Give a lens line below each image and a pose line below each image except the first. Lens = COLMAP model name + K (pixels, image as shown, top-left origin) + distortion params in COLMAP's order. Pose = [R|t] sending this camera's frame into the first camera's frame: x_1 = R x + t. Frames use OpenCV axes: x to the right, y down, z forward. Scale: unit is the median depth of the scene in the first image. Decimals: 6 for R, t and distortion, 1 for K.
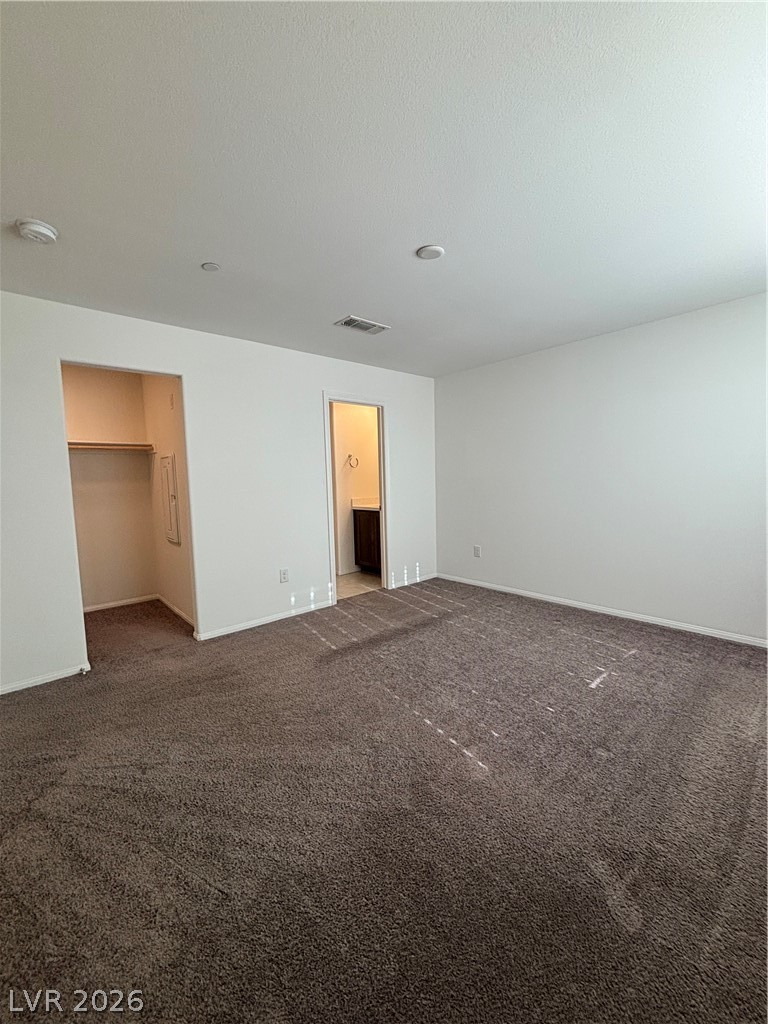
lens RADIAL K [[419.0, 0, 386.2], [0, 419.0, 512.2], [0, 0, 1]] dist [0.020282, -0.000421]
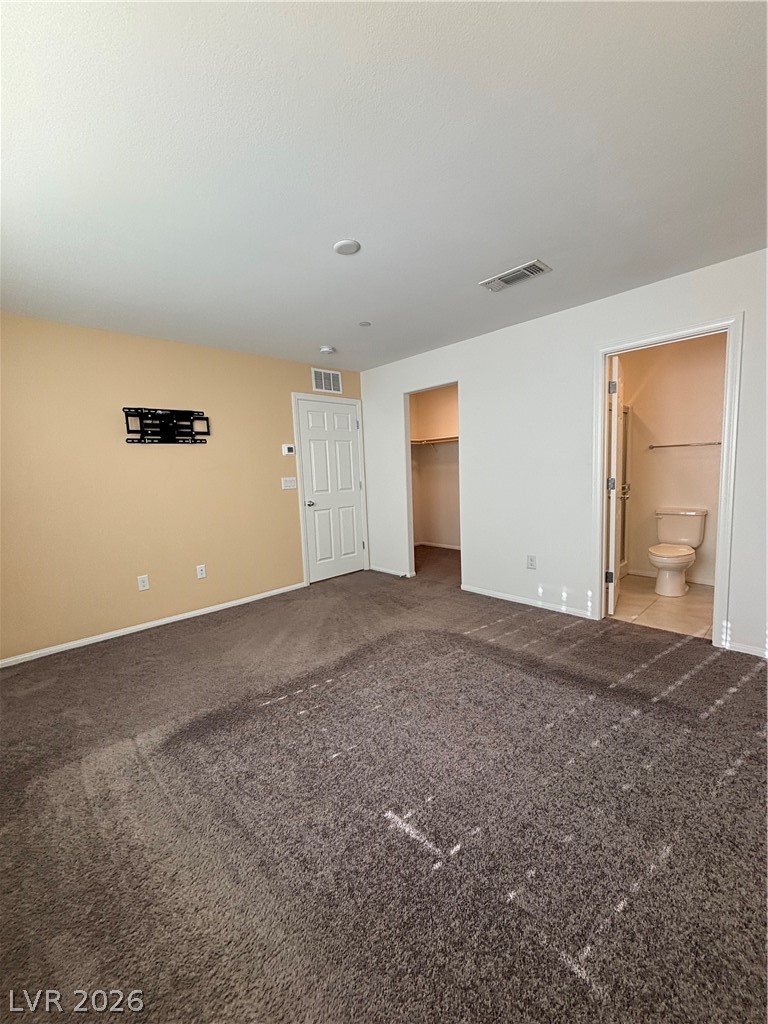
lens RADIAL K [[419.0, 0, 386.2], [0, 419.0, 512.2], [0, 0, 1]] dist [0.020282, -0.000421]
pose [[0.039379, 0.131434, -0.990542, 0.687411], [-0.049765, 0.990339, 0.129429, -0.070754], [0.997984, 0.044198, 0.045540, 0.622065]]
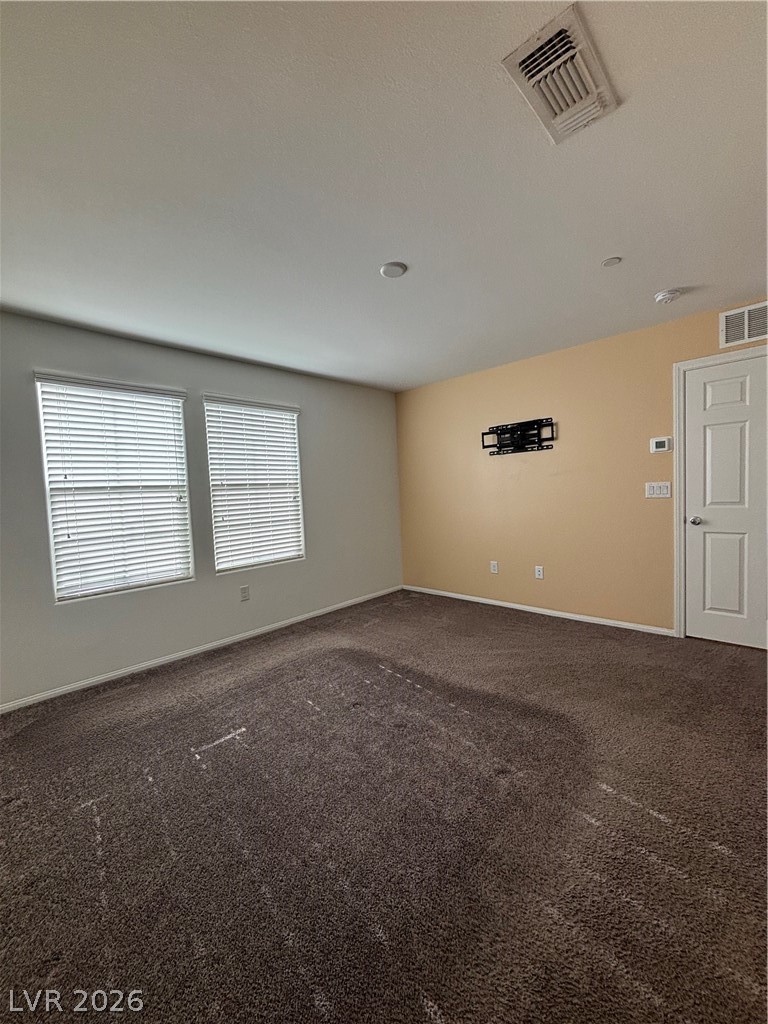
lens RADIAL K [[419.0, 0, 386.2], [0, 419.0, 512.2], [0, 0, 1]] dist [0.020282, -0.000421]
pose [[-0.993699, 0.075832, -0.082531, 0.144417], [0.063342, 0.987454, 0.144649, -0.102793], [0.092464, 0.138510, -0.986035, 1.215342]]
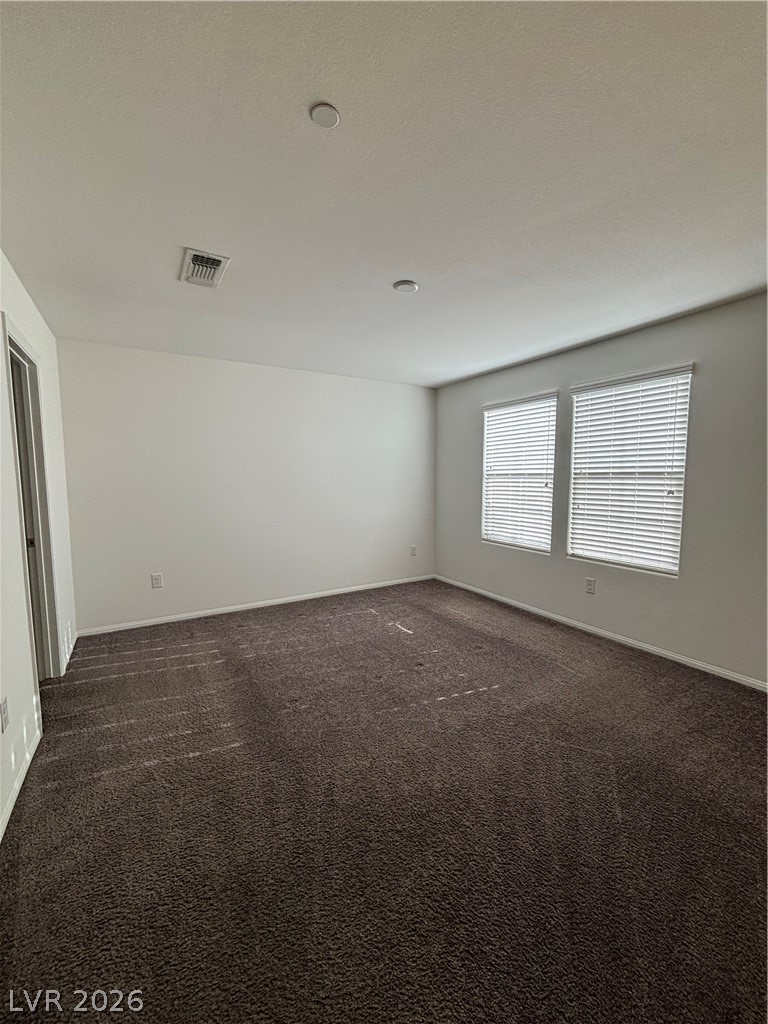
lens RADIAL K [[419.0, 0, 386.2], [0, 419.0, 512.2], [0, 0, 1]] dist [0.020282, -0.000421]
pose [[0.183696, -0.059328, 0.981191, -0.593867], [0.084669, 0.995422, 0.044337, -0.043016], [-0.979330, 0.074932, 0.187878, 0.514772]]
